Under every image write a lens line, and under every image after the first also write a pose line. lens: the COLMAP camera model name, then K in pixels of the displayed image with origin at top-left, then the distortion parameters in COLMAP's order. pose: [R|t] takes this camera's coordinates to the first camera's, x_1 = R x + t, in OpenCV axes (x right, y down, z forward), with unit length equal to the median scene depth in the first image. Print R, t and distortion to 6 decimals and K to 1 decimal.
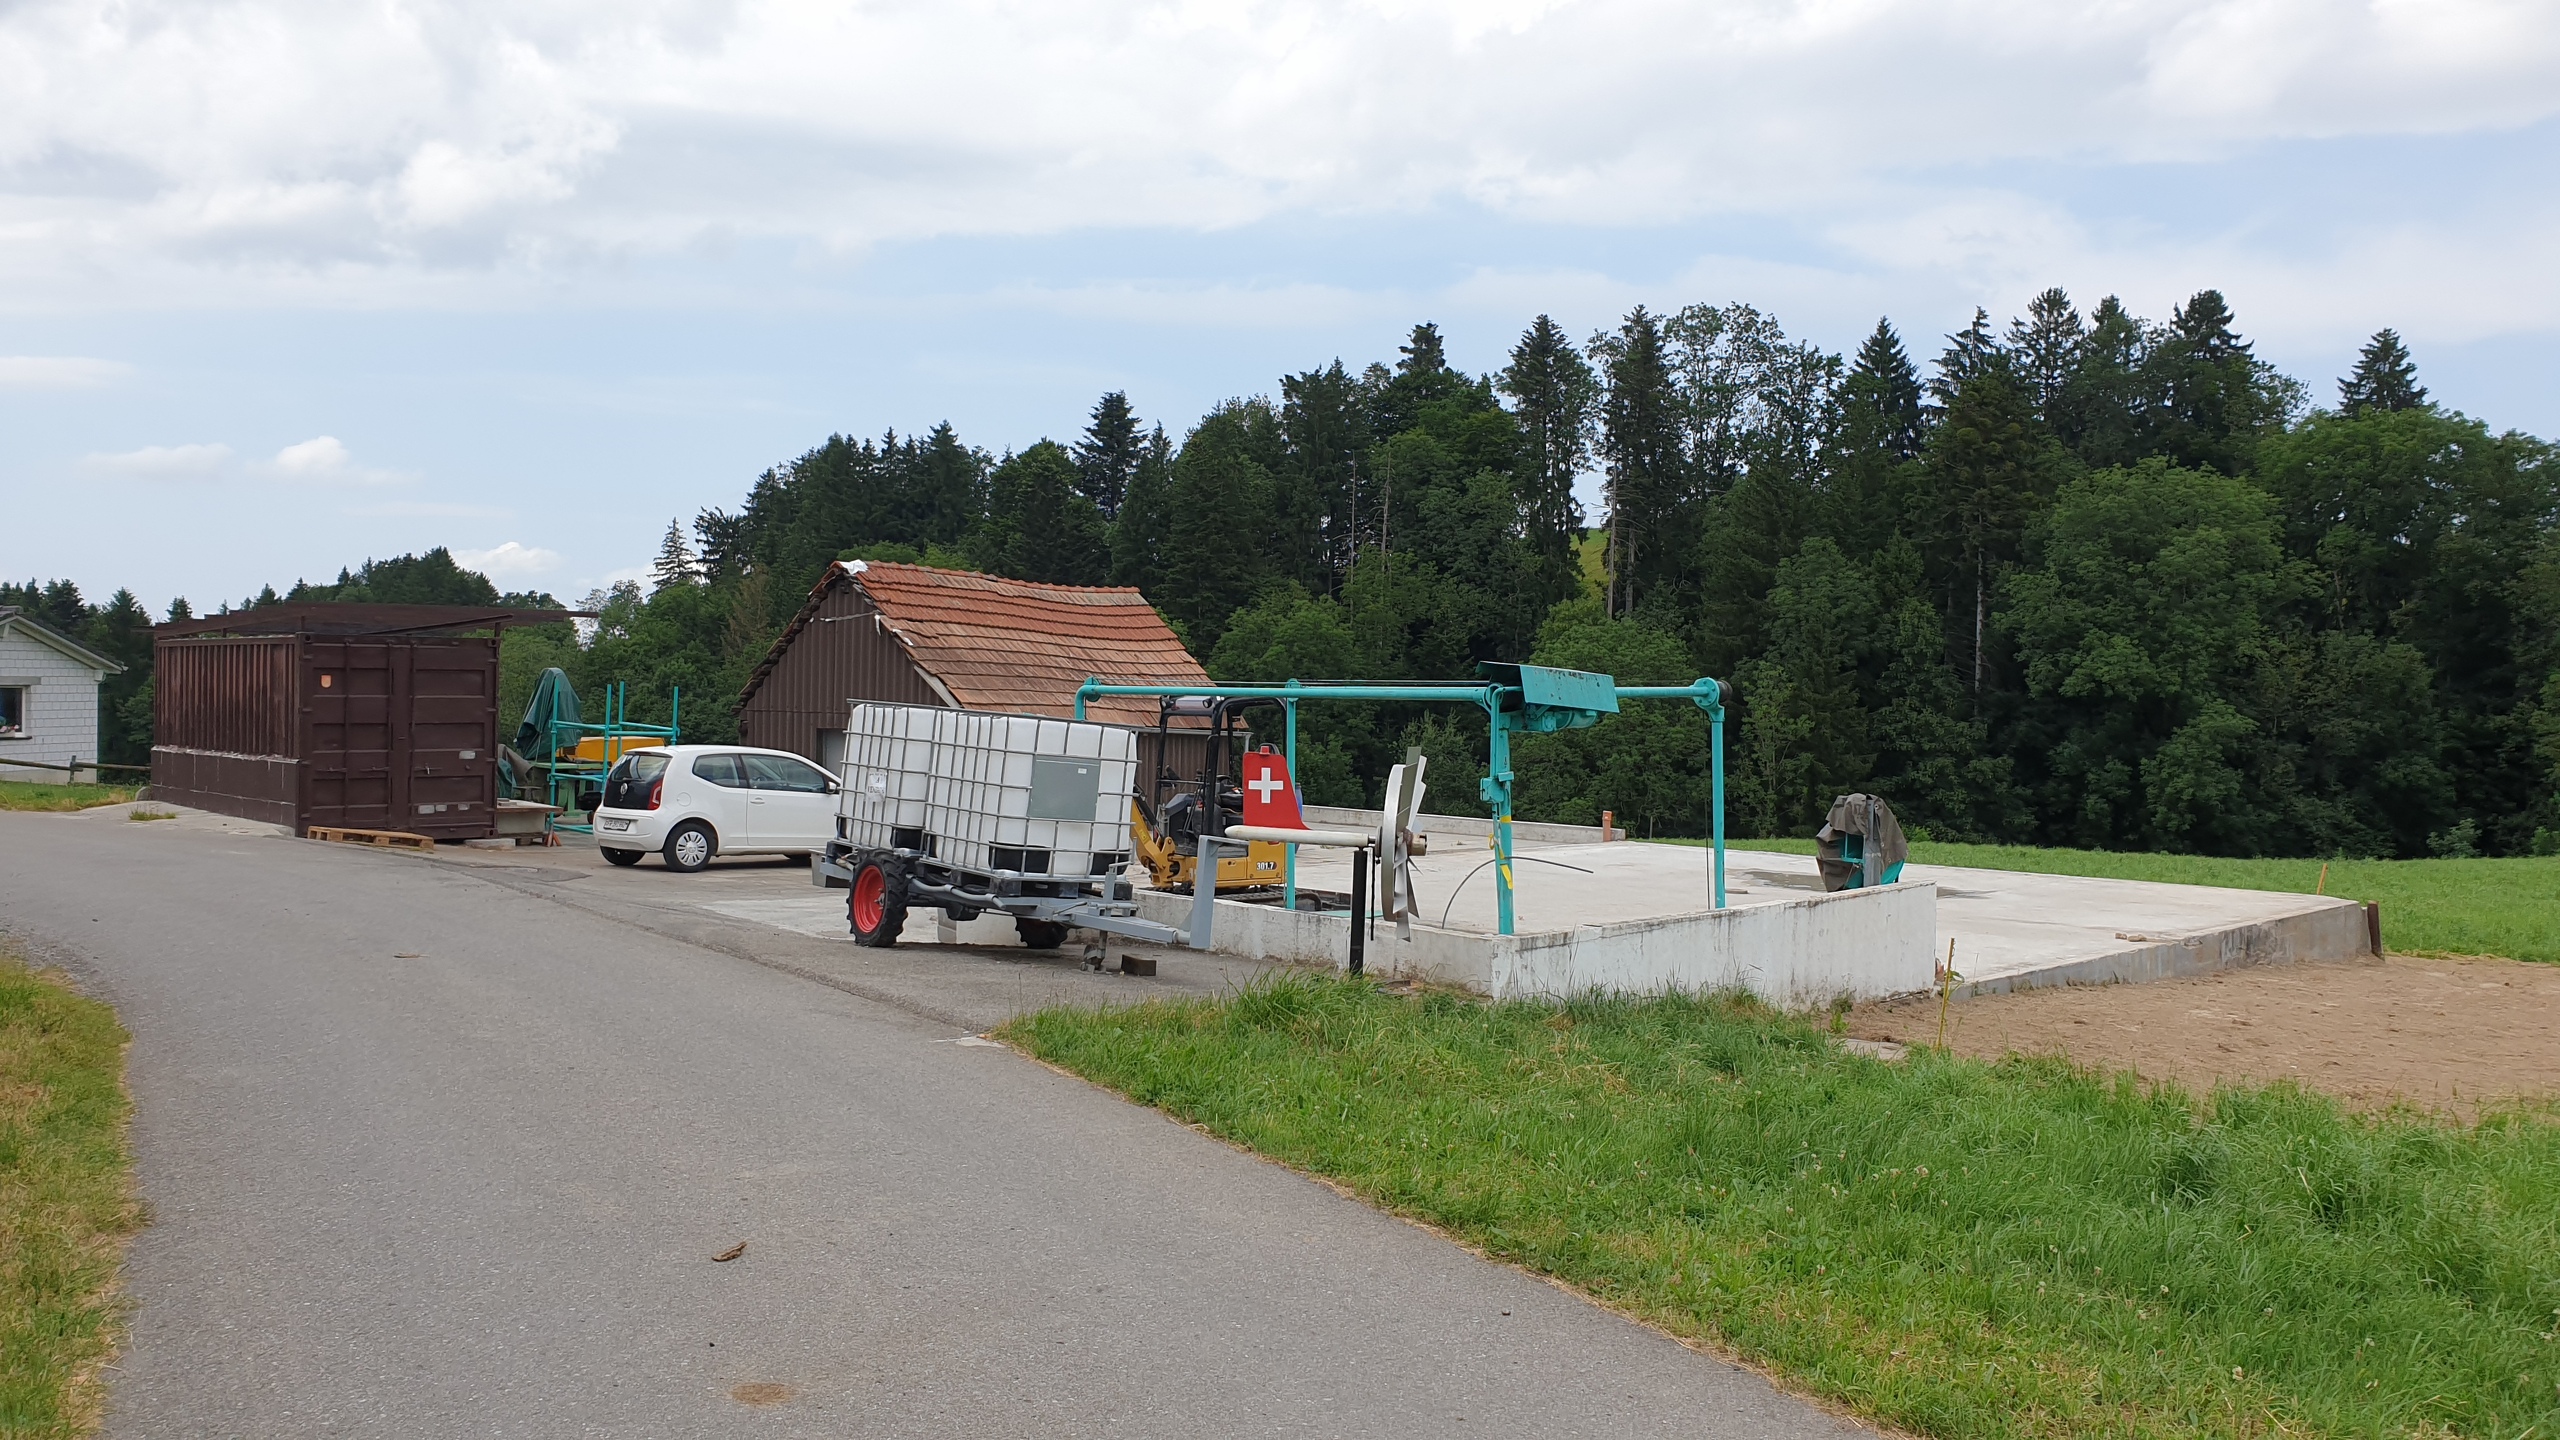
lens RADIAL K [[1991.6, 0, 1283.9], [0, 1991.6, 744.1], [0, 0, 1]] dist [0.047111, 0.000573]
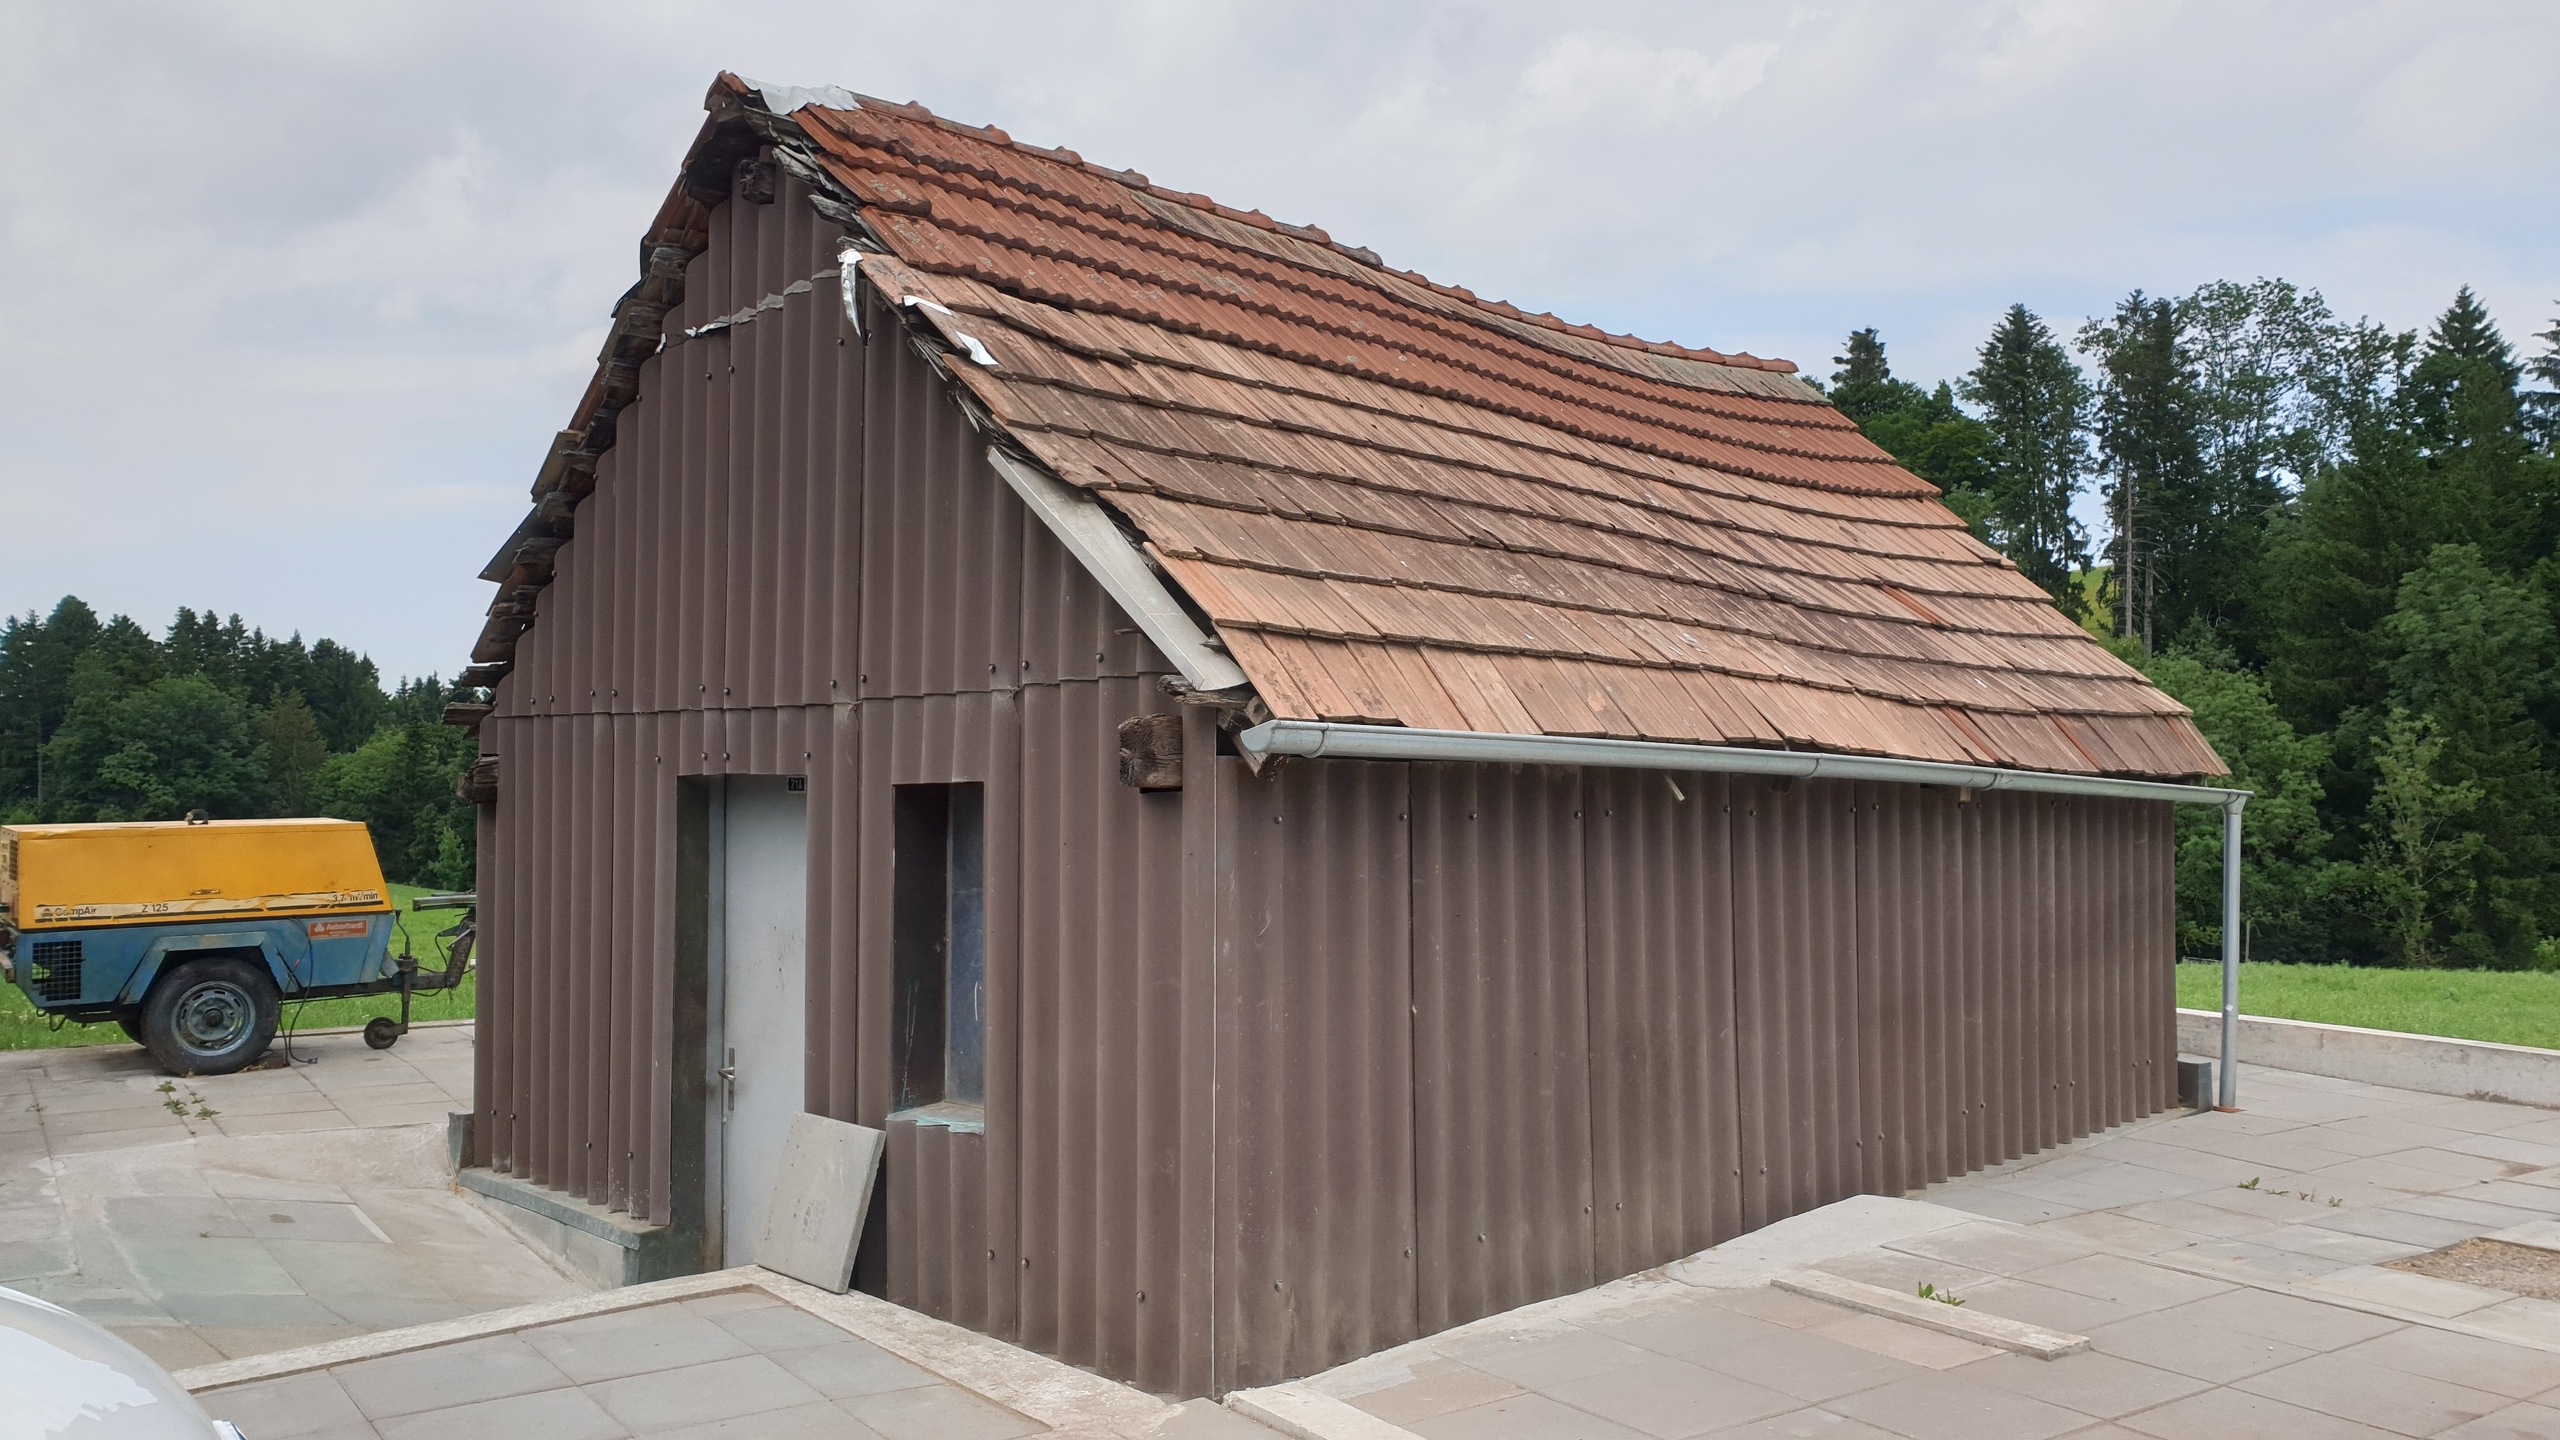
lens RADIAL K [[1991.6, 0, 1290.3], [0, 1991.6, 721.6], [0, 0, 1]] dist [0.047111, 0.000573]
pose [[0.983408, -0.021350, -0.180147, -0.020072], [0.011561, 0.998408, -0.055214, -0.000221], [0.181039, 0.052215, 0.982089, 0.136730]]
